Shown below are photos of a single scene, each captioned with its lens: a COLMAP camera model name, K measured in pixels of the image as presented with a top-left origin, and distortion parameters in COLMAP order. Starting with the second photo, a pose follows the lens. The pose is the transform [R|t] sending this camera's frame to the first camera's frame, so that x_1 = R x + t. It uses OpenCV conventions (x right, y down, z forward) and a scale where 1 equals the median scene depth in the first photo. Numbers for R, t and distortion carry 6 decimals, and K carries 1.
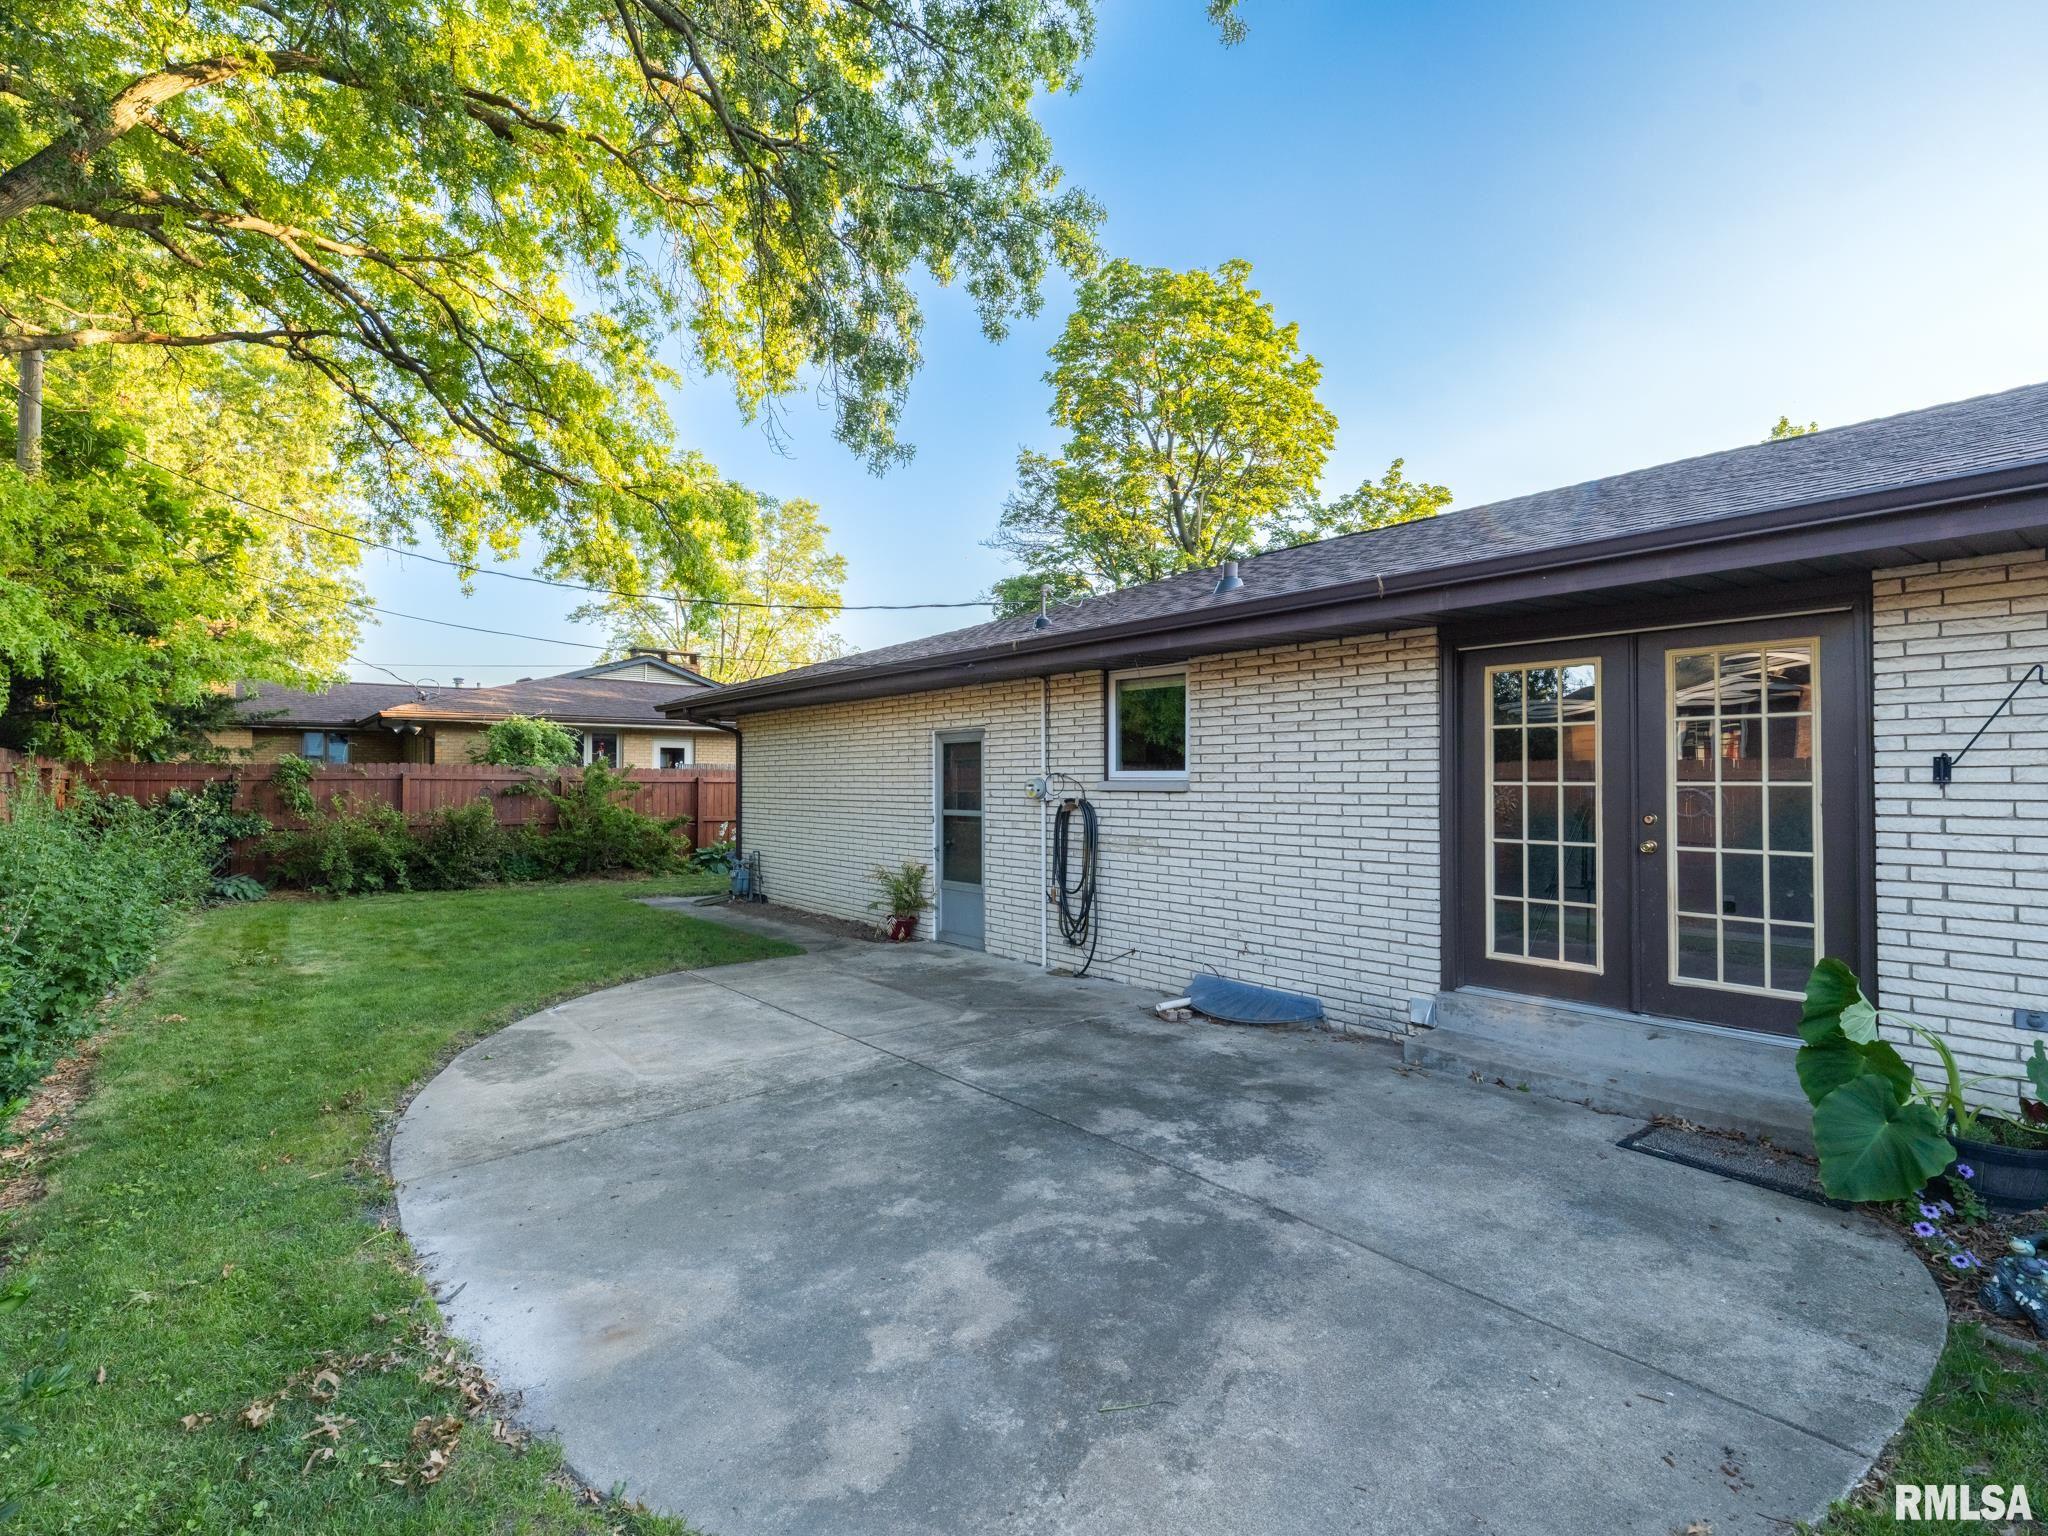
lens RADIAL K [[958.6, 0, 1010.9], [0, 958.6, 768.5], [0, 0, 1]] dist [-0.002025, -0.000271]
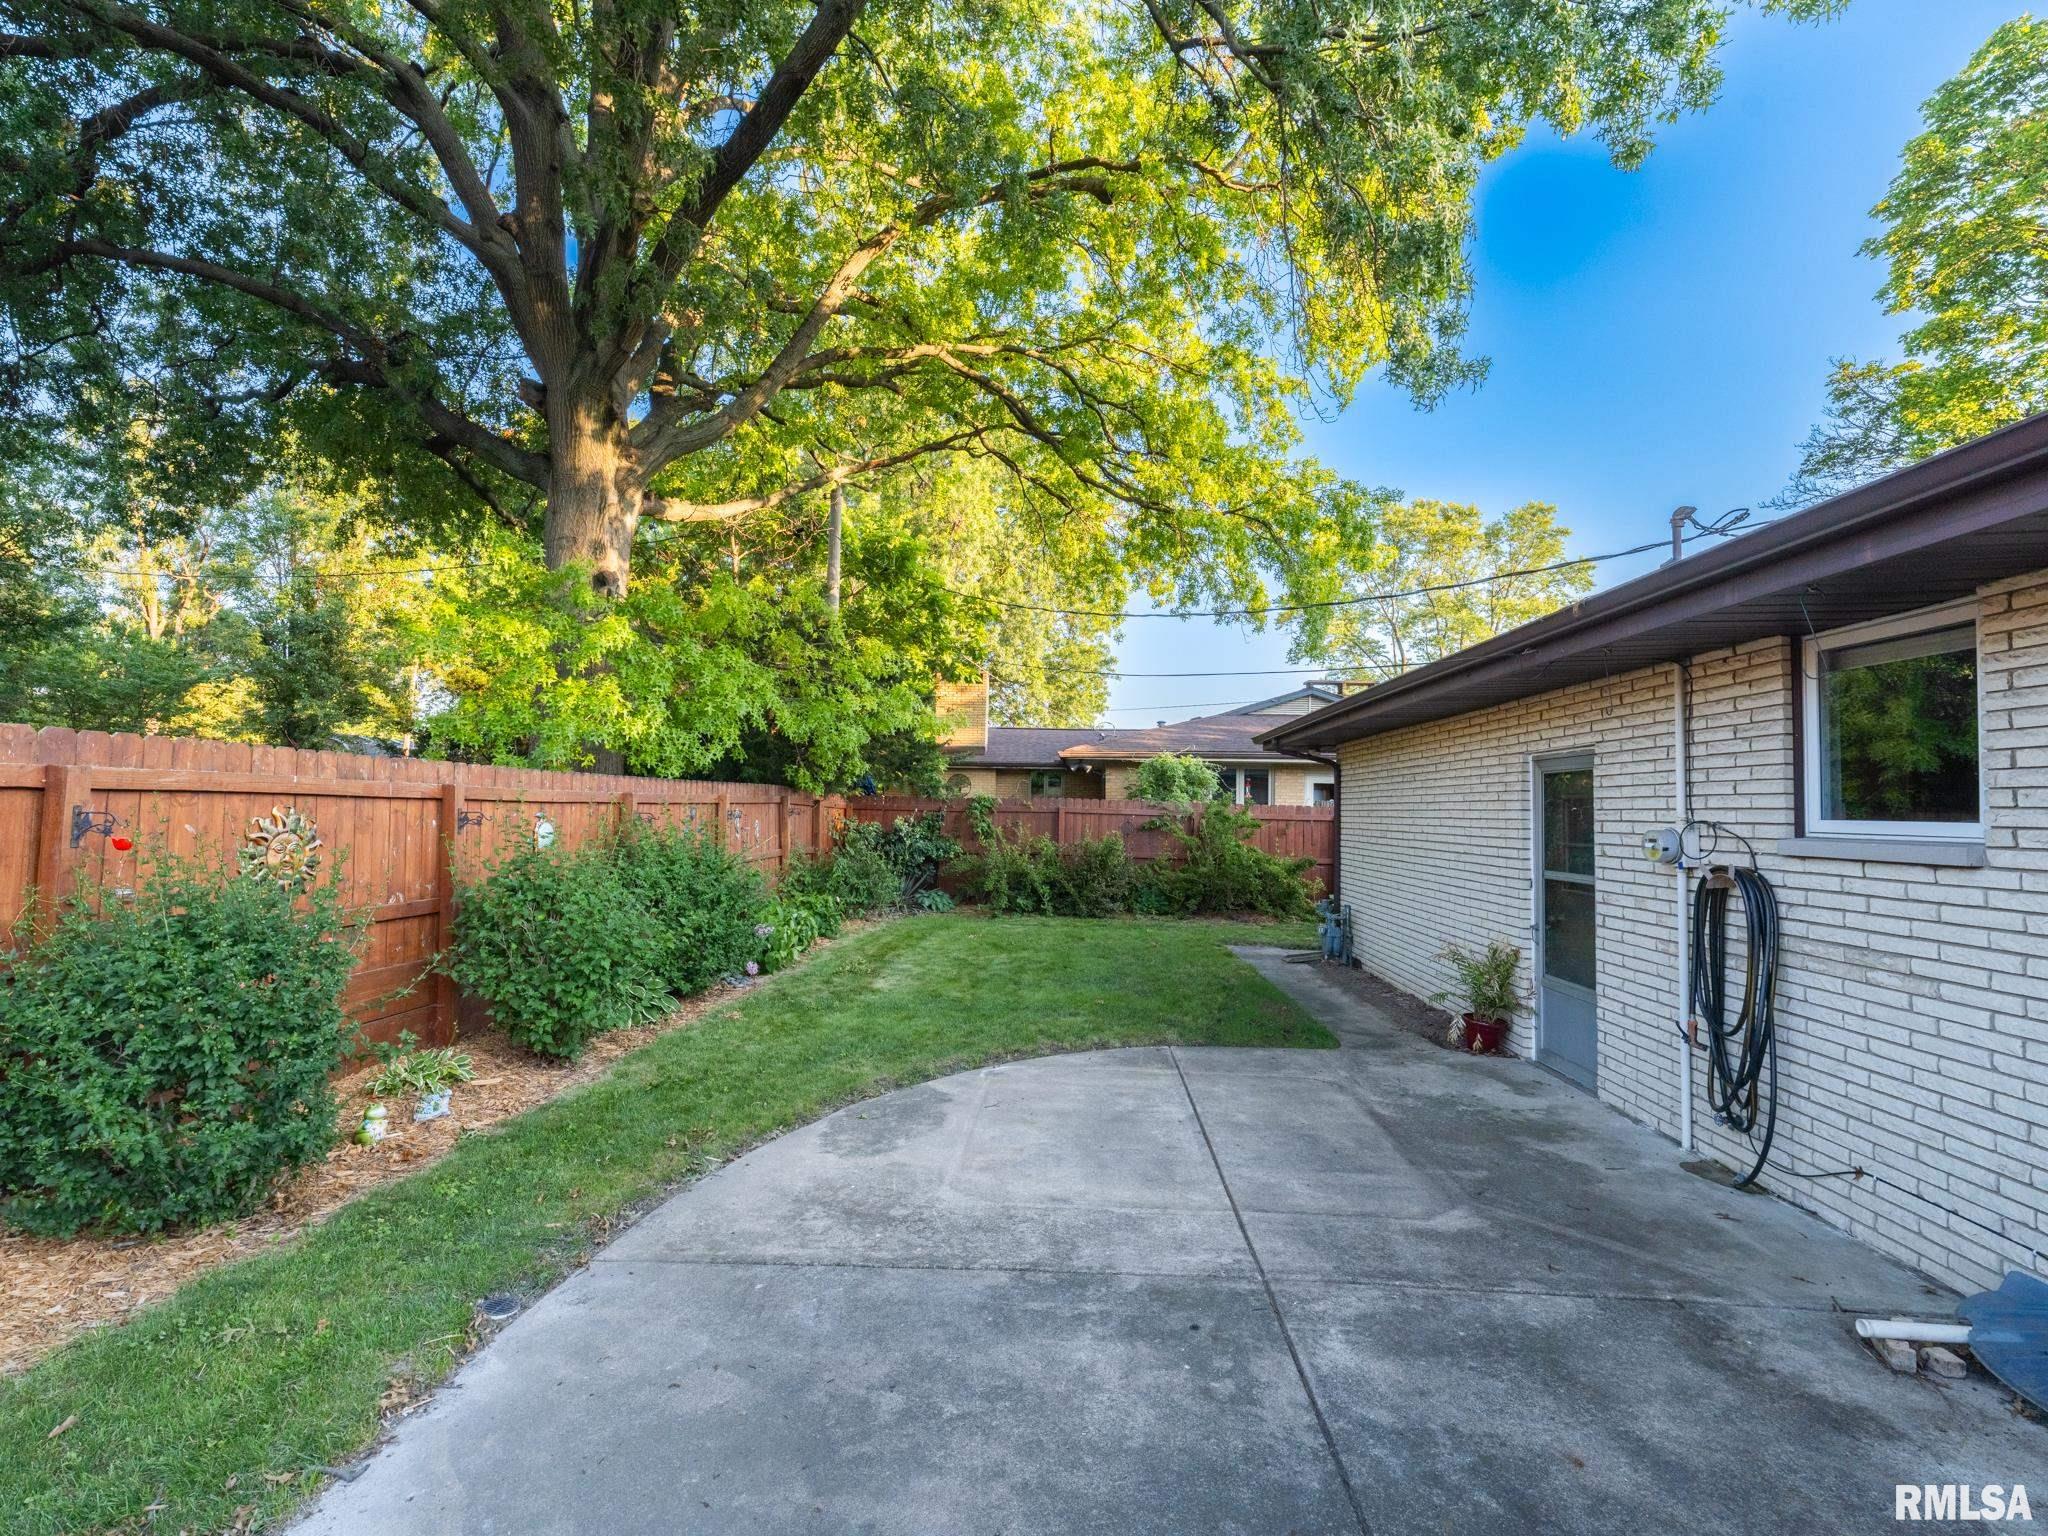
lens RADIAL K [[948.6, 0, 1017.0], [0, 948.6, 767.4], [0, 0, 1]] dist [-0.002646, 0.000756]
pose [[0.736386, -0.015823, -0.676376, 0.133687], [-0.011105, 0.999309, -0.035469, -0.002868], [0.676470, 0.033630, 0.735702, 0.296204]]
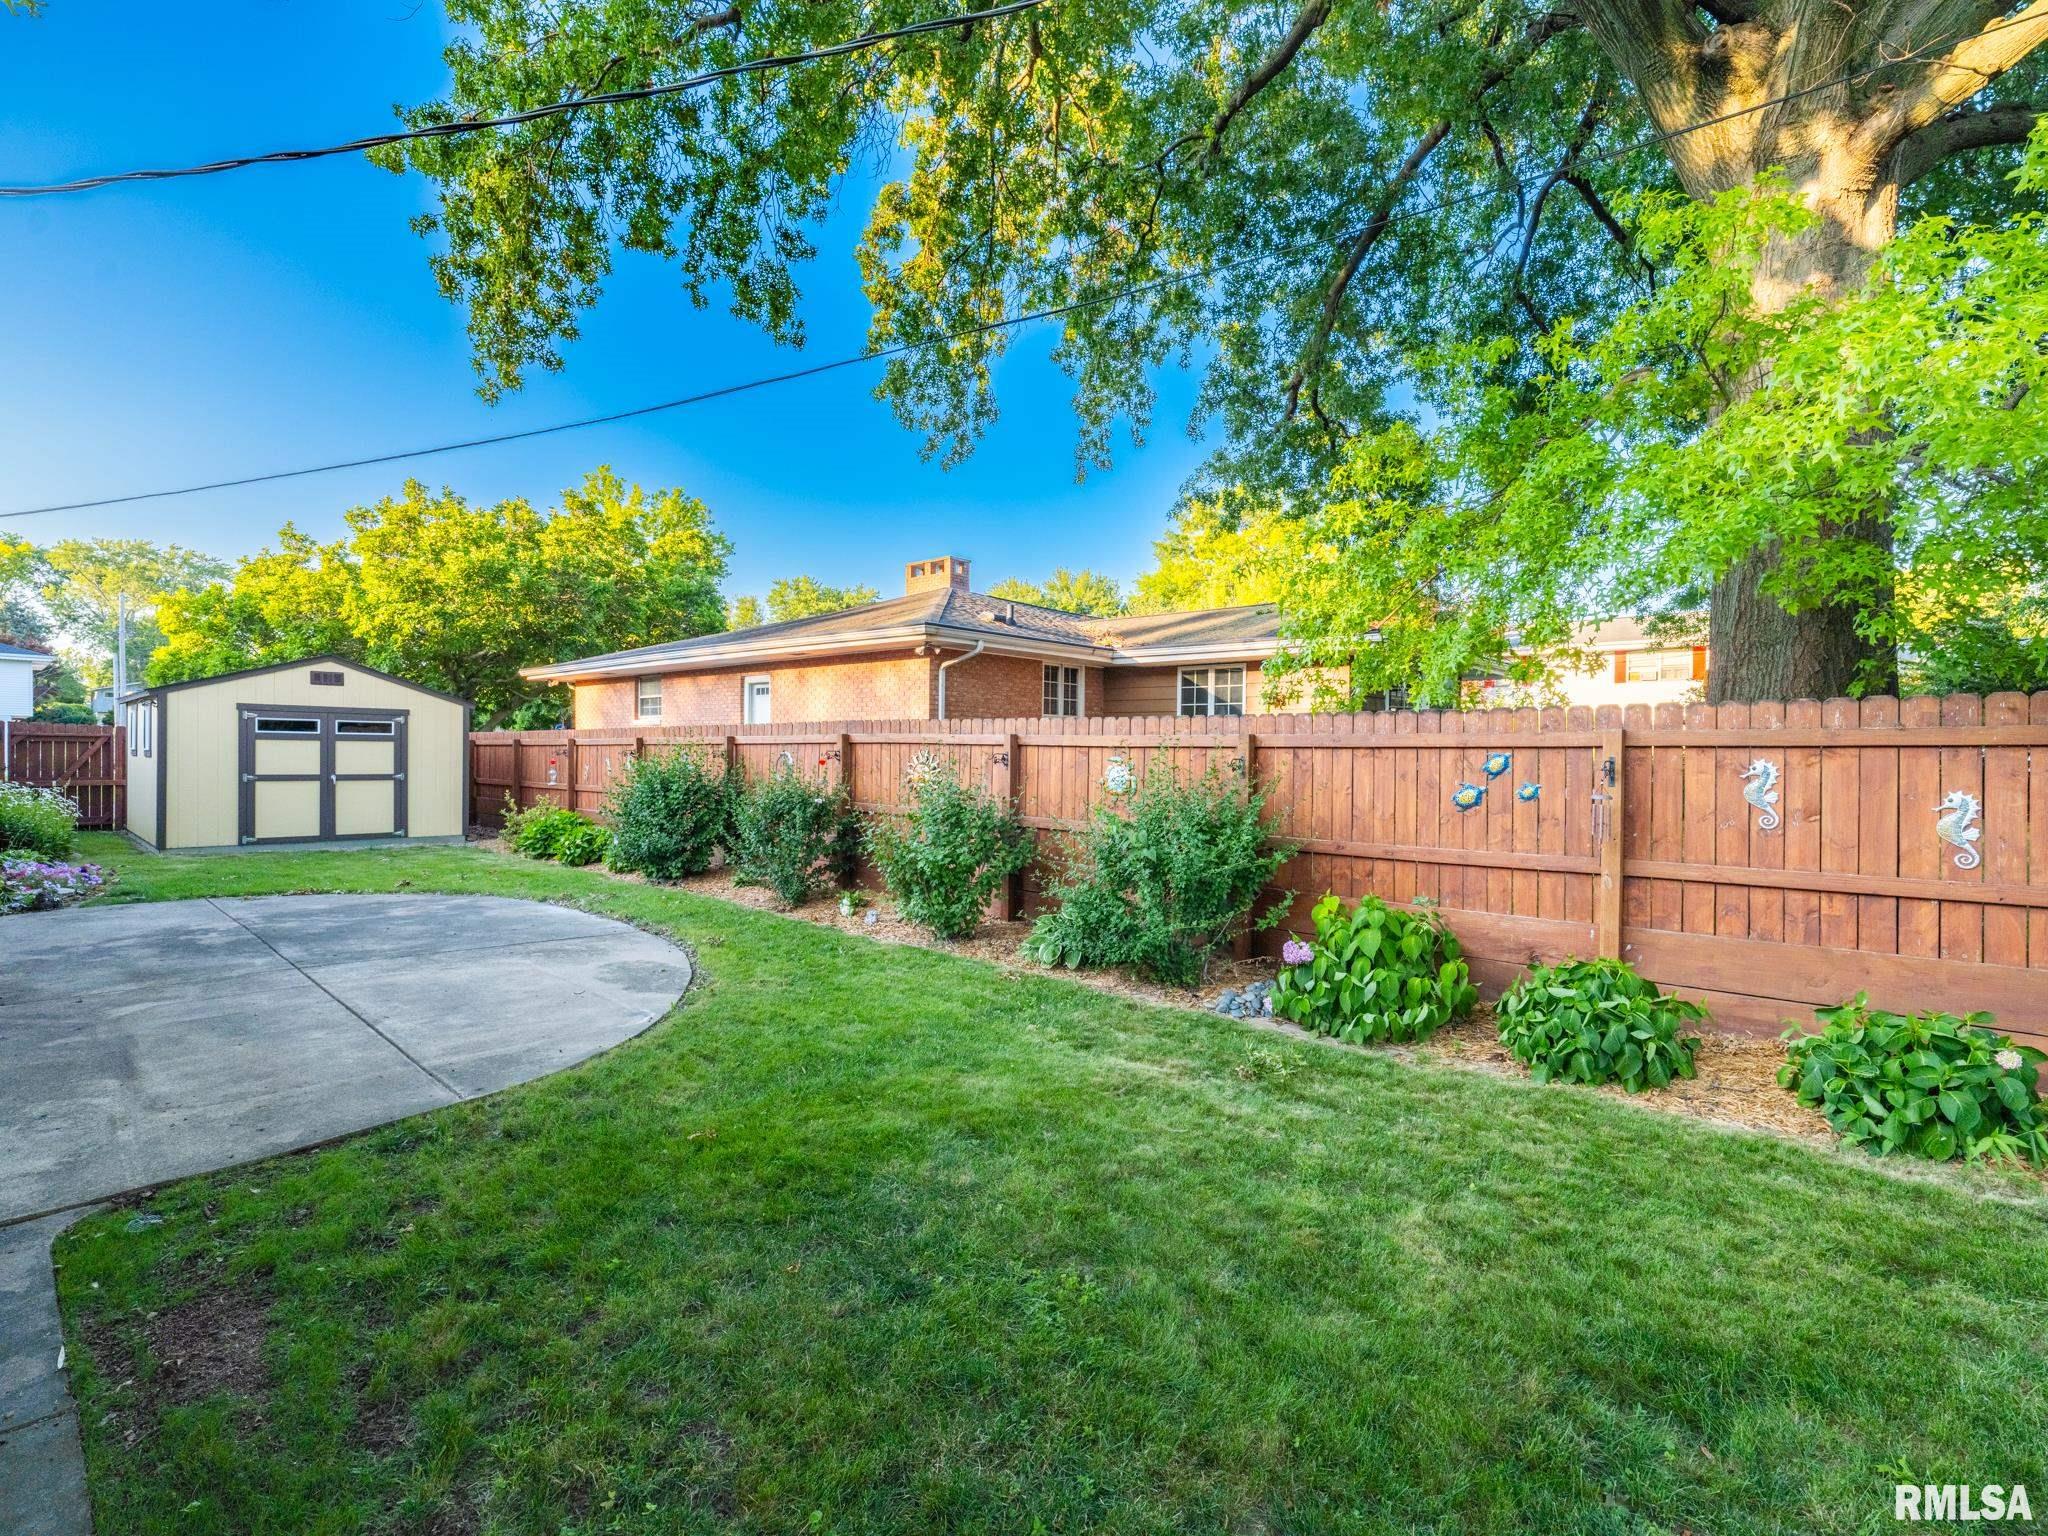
lens RADIAL K [[931.4, 0, 1024.0], [0, 931.4, 768.0], [0, 0, 1]] dist [0.000828, 0.000294]
pose [[-0.987465, -0.010316, -0.157501, -0.577855], [-0.011262, 0.999924, 0.005112, 0.021190], [0.157436, 0.006822, -0.987506, 1.603206]]
